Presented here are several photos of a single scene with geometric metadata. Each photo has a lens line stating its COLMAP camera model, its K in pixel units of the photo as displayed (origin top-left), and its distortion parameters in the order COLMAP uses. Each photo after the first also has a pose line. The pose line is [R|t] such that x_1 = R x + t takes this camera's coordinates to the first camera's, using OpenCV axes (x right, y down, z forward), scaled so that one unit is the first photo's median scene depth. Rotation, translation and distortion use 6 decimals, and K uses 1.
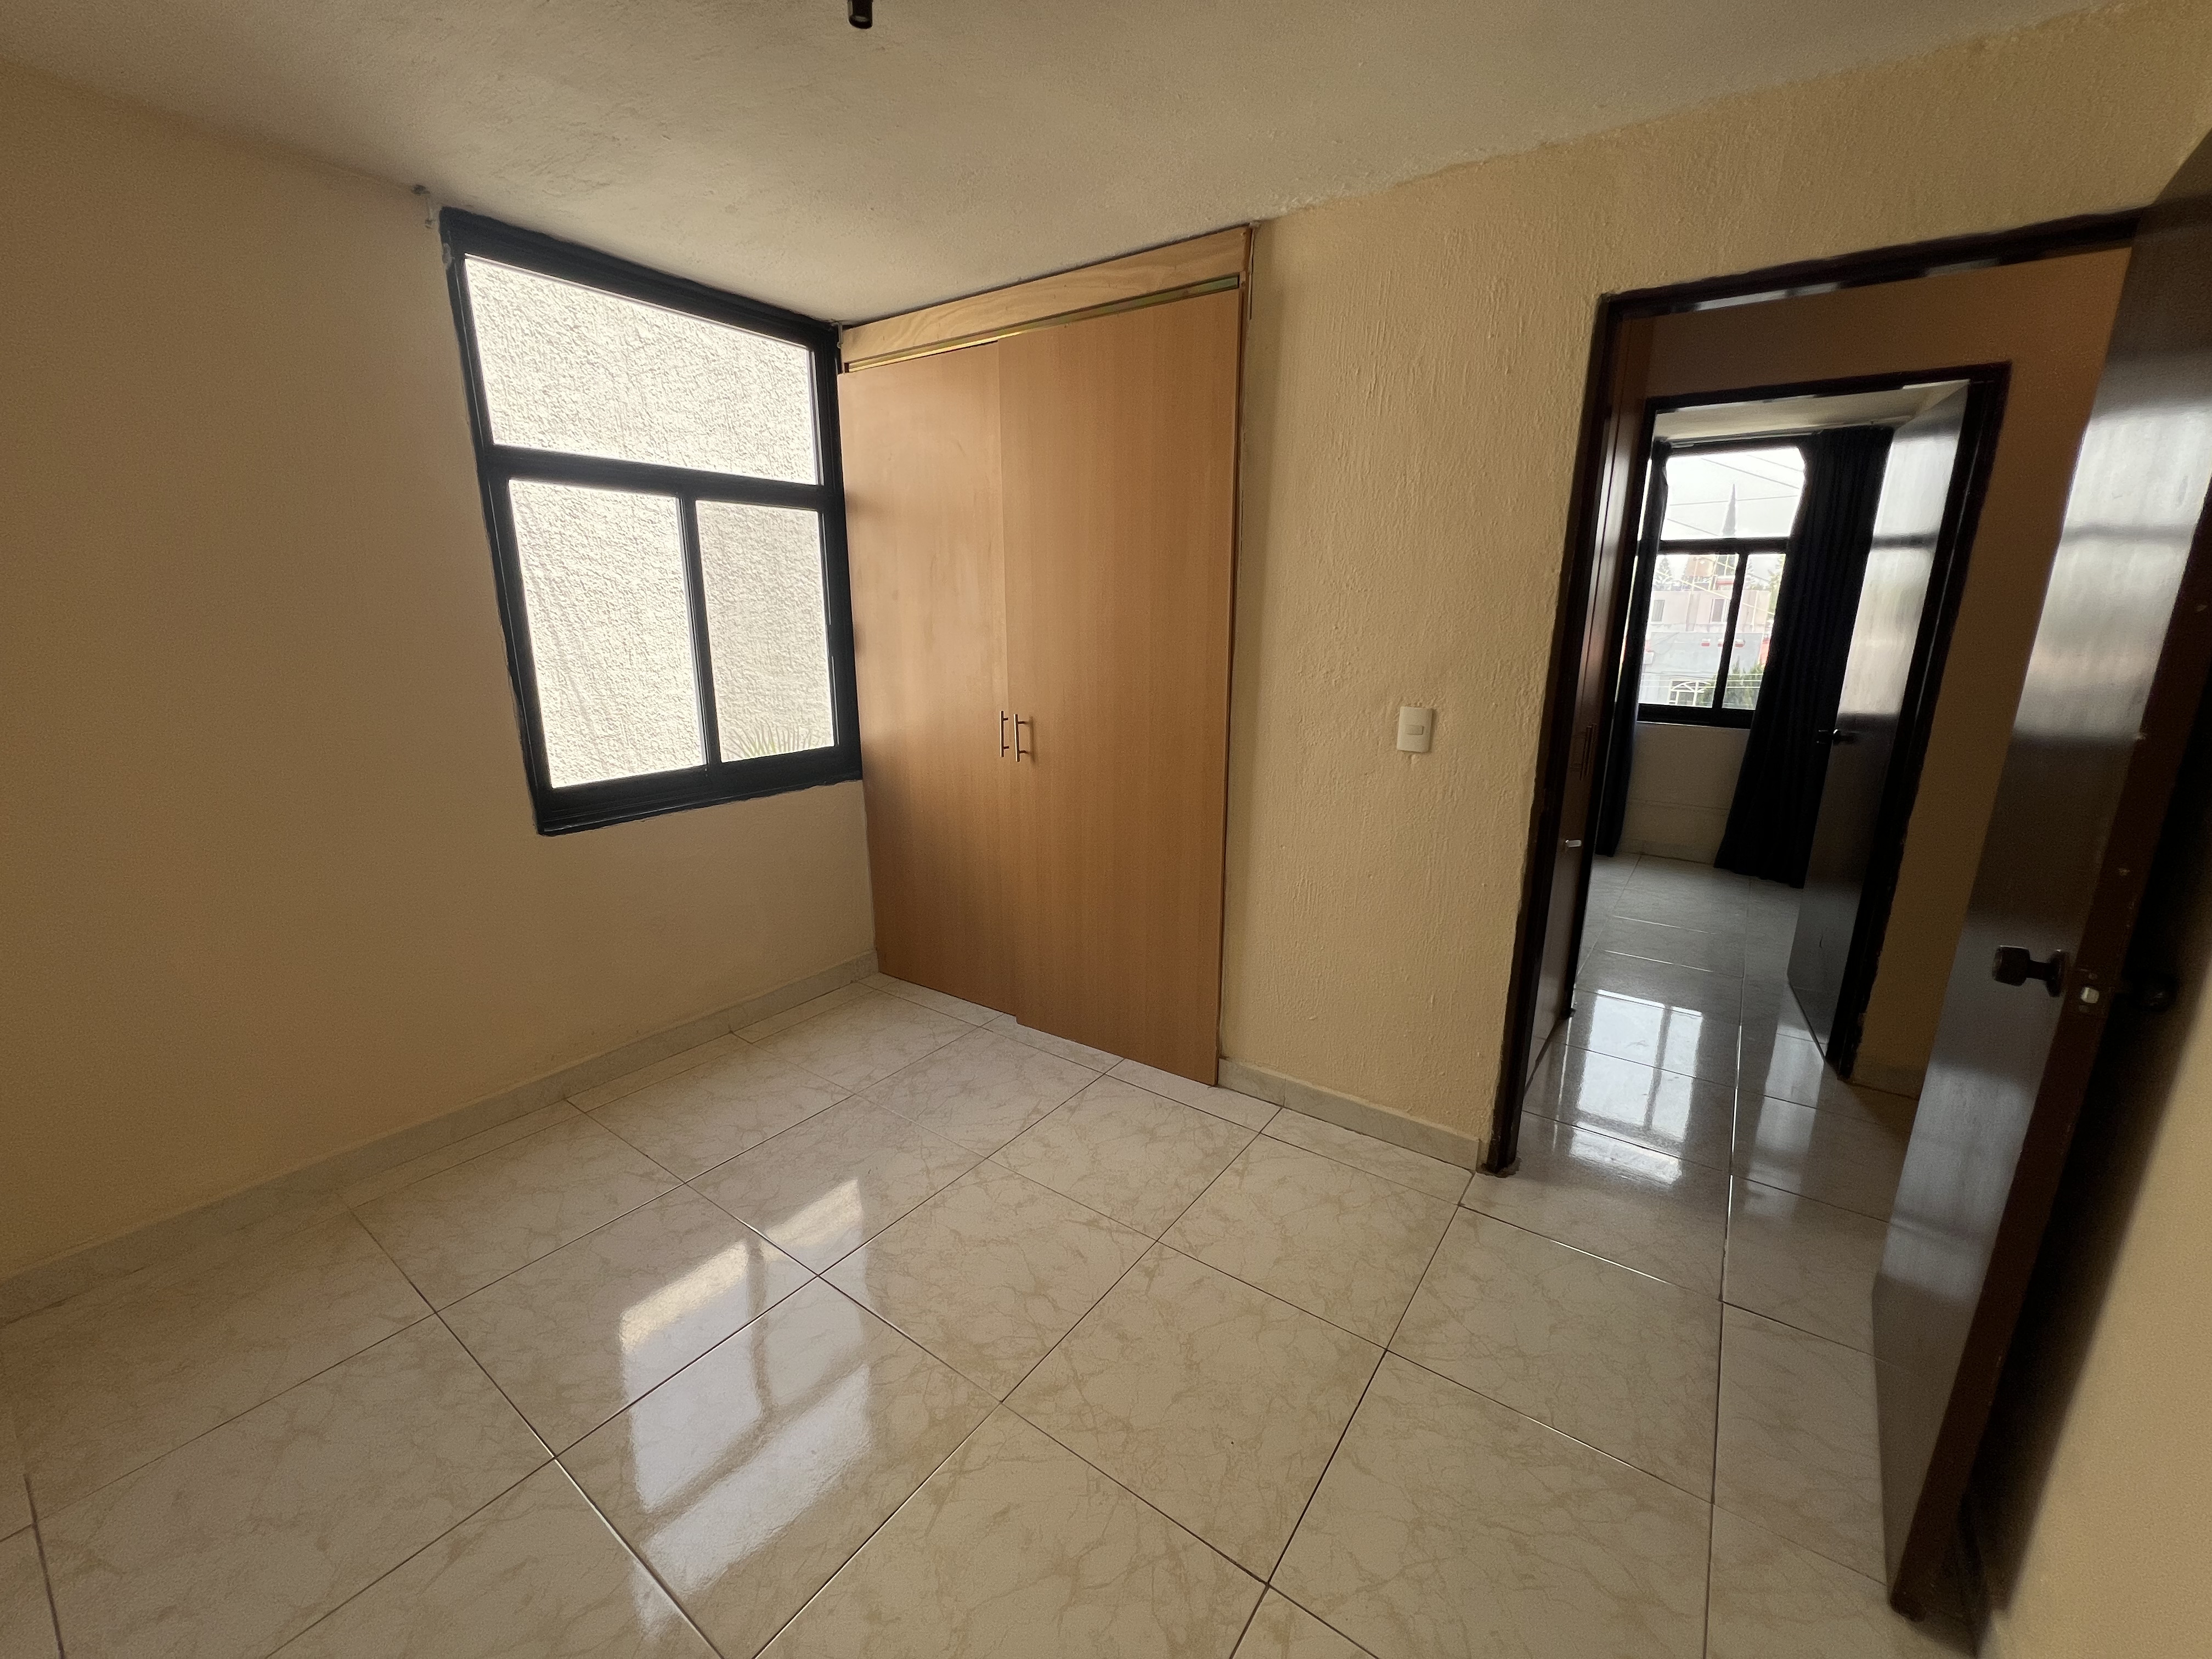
lens RADIAL K [[889.3, 0, 1096.6], [0, 889.3, 824.5], [0, 0, 1]] dist [-0.003404, -0.000148]
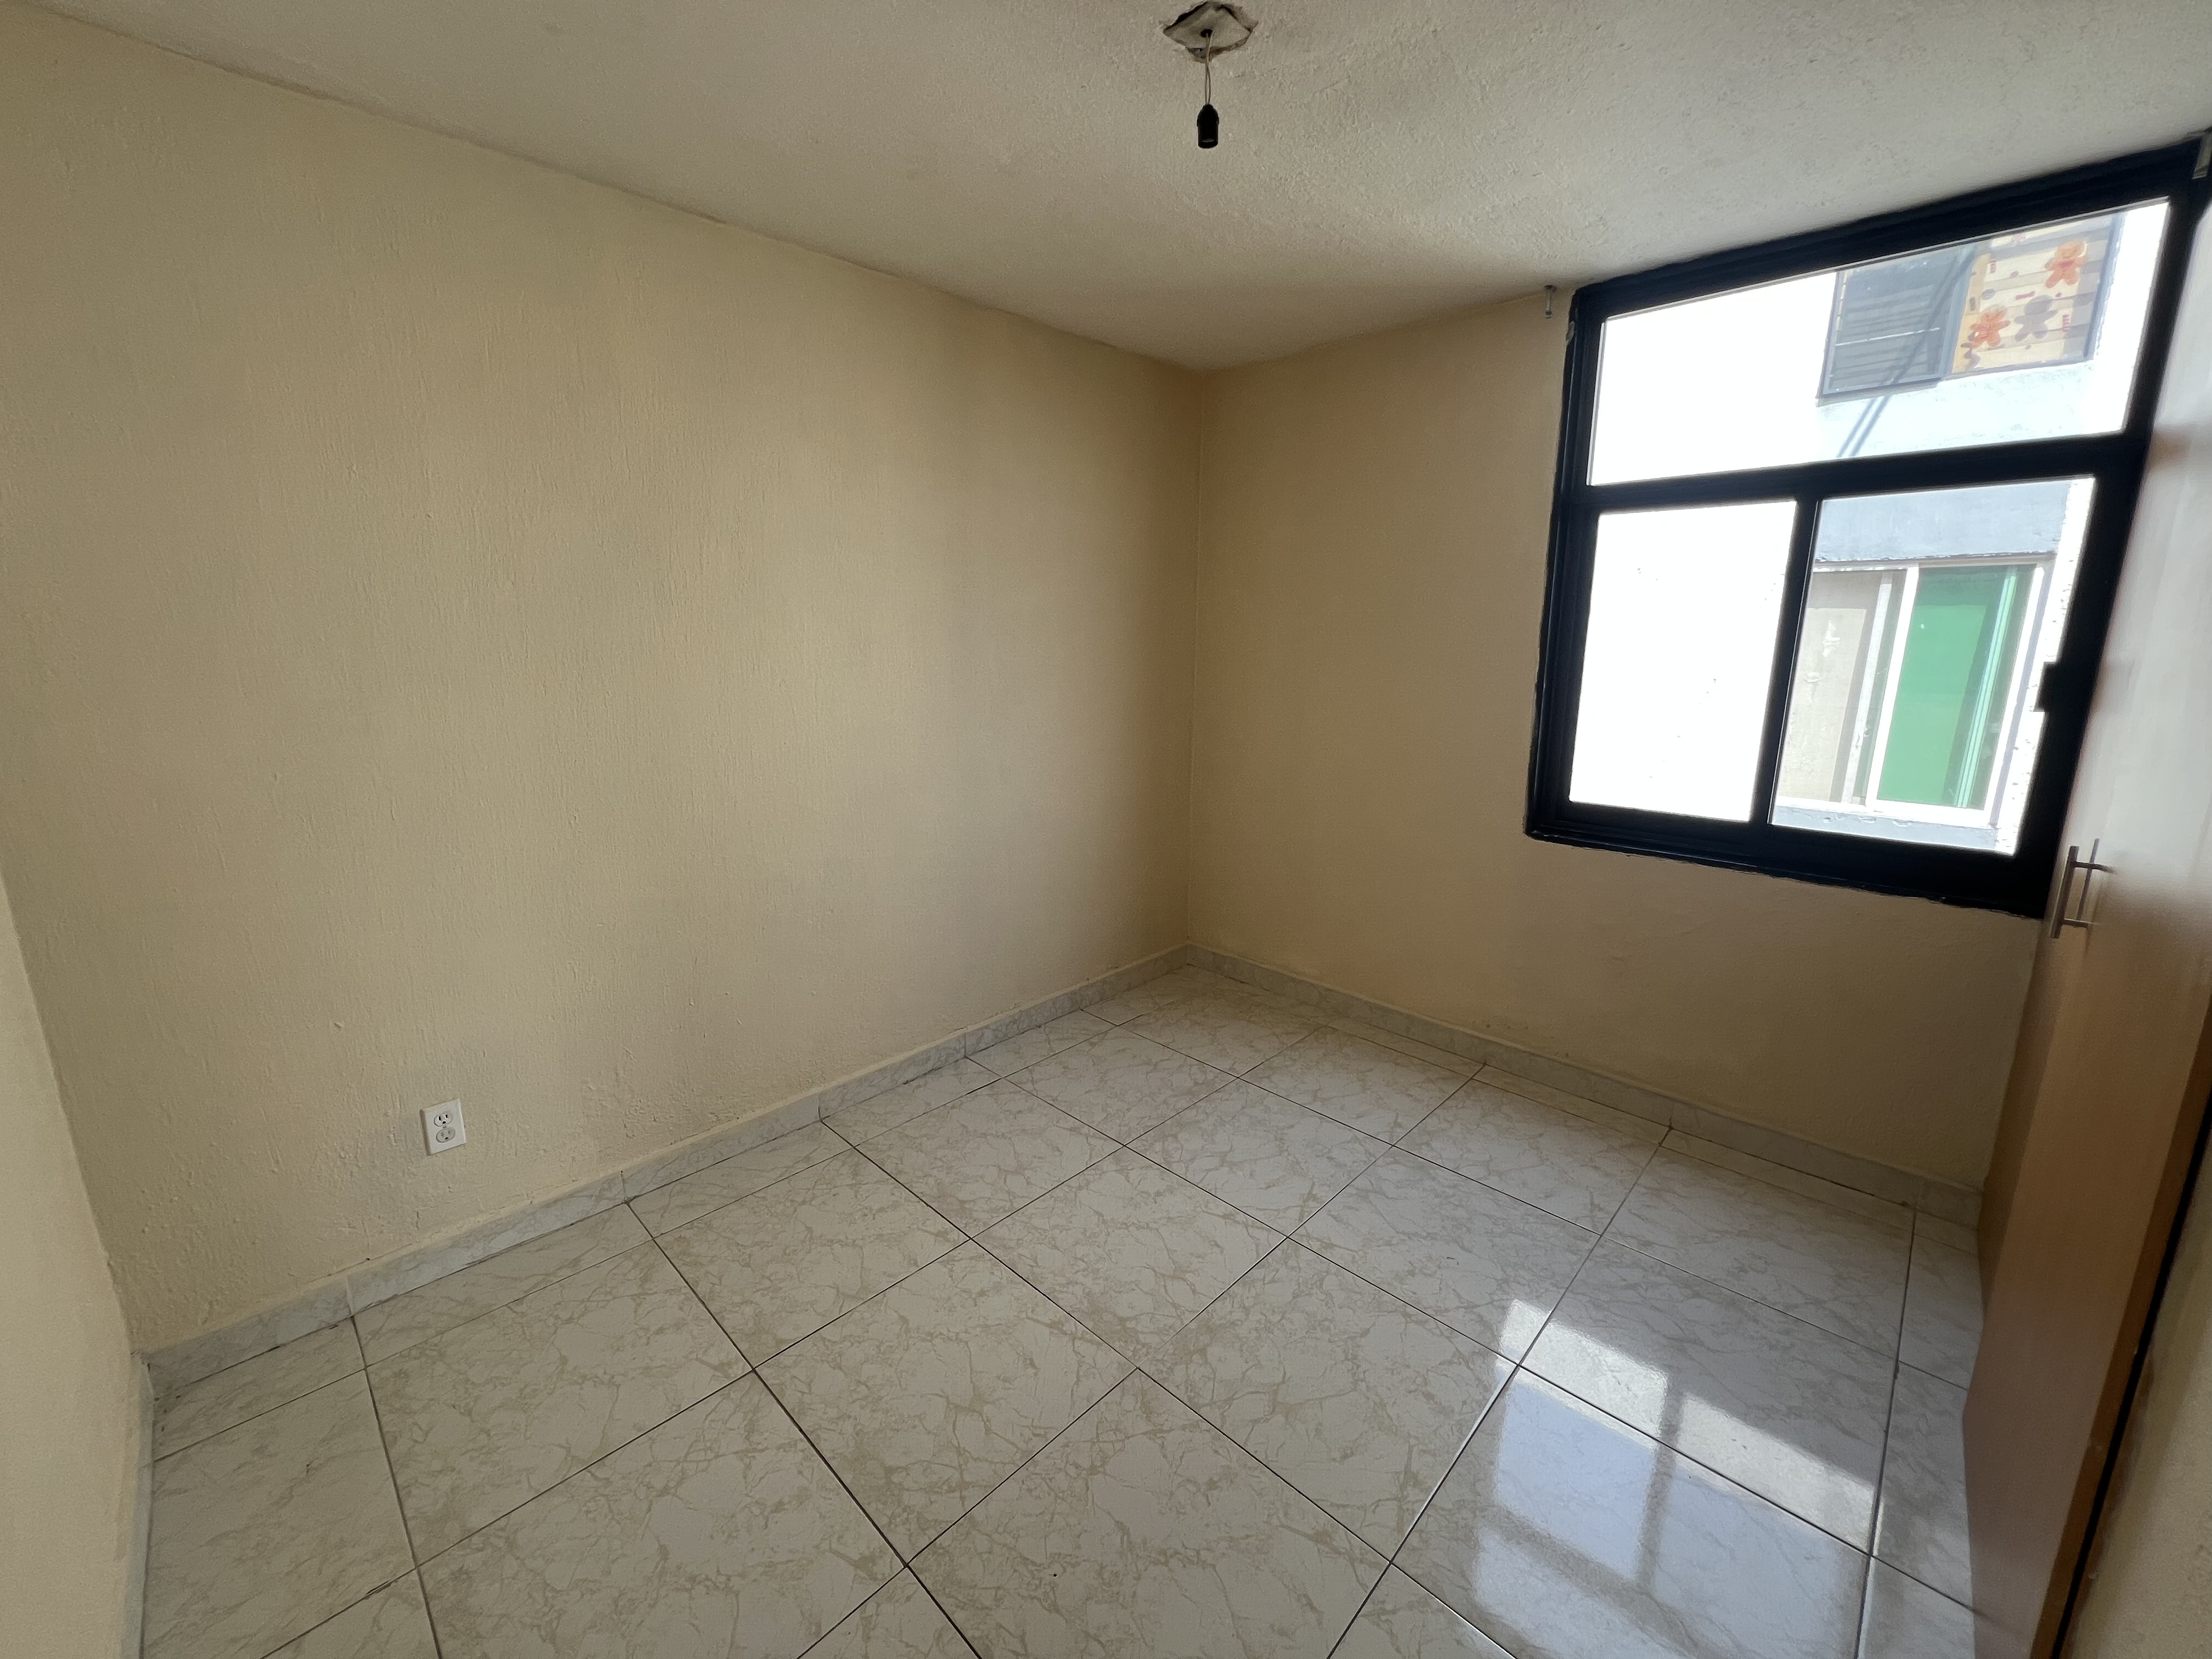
lens RADIAL K [[889.3, 0, 1104.8], [0, 889.3, 822.4], [0, 0, 1]] dist [-0.003404, -0.000148]
pose [[-0.145147, 0.208591, -0.967172, 0.640603], [-0.235288, 0.942204, 0.238517, -0.174914], [0.961026, 0.262184, -0.087679, 0.705724]]
